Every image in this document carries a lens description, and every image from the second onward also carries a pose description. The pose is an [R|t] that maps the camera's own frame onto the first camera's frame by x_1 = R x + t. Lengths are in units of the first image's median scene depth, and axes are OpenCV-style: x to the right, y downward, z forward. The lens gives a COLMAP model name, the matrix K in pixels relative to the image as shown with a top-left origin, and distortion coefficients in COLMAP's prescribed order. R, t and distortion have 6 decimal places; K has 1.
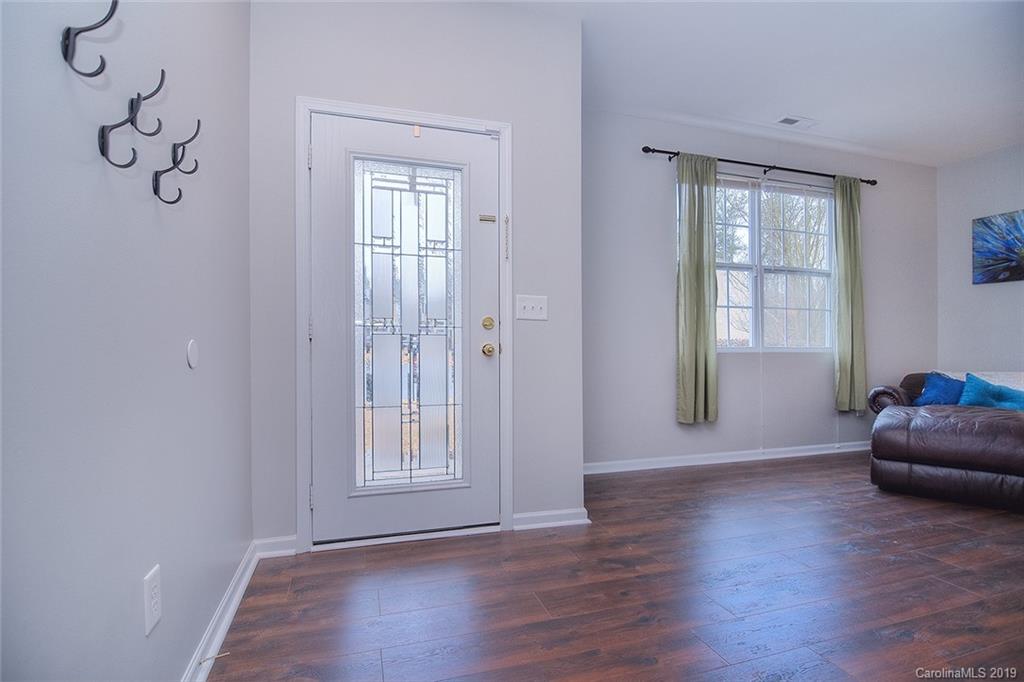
lens RADIAL K [[501.9, 0, 507.8], [0, 501.9, 341.8], [0, 0, 1]] dist [-0.012879, -0.005238]
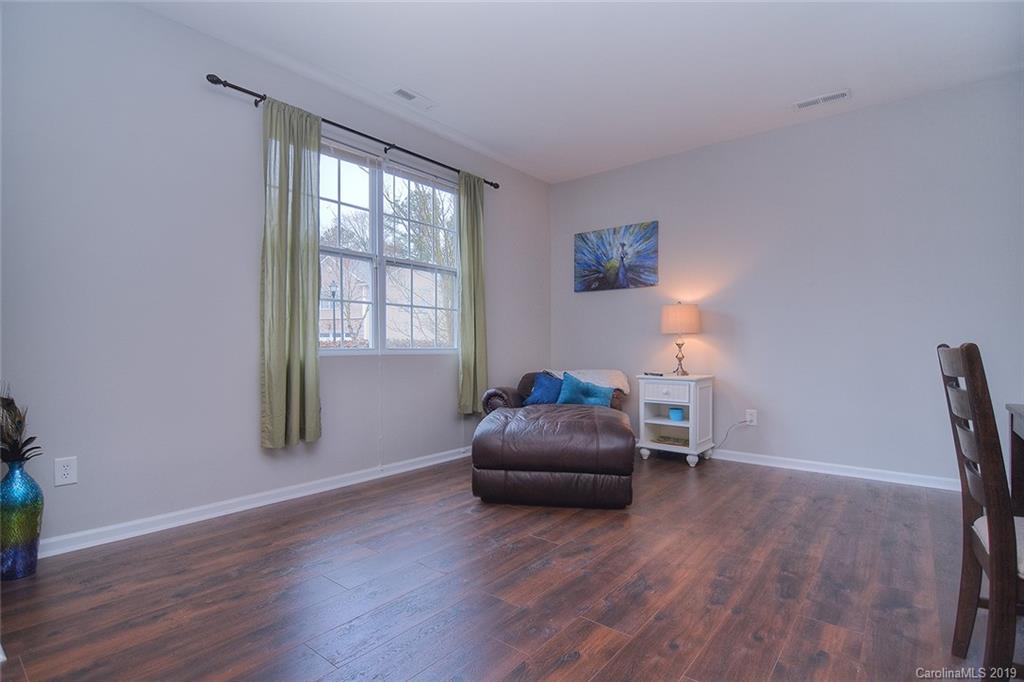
lens RADIAL K [[501.9, 0, 510.5], [0, 501.9, 340.2], [0, 0, 1]] dist [-0.012879, -0.005238]
pose [[0.836442, 0.003406, 0.548046, 0.233528], [0.000432, 0.999976, -0.006874, 0.001503], [-0.548056, 0.005986, 0.836420, 0.151599]]
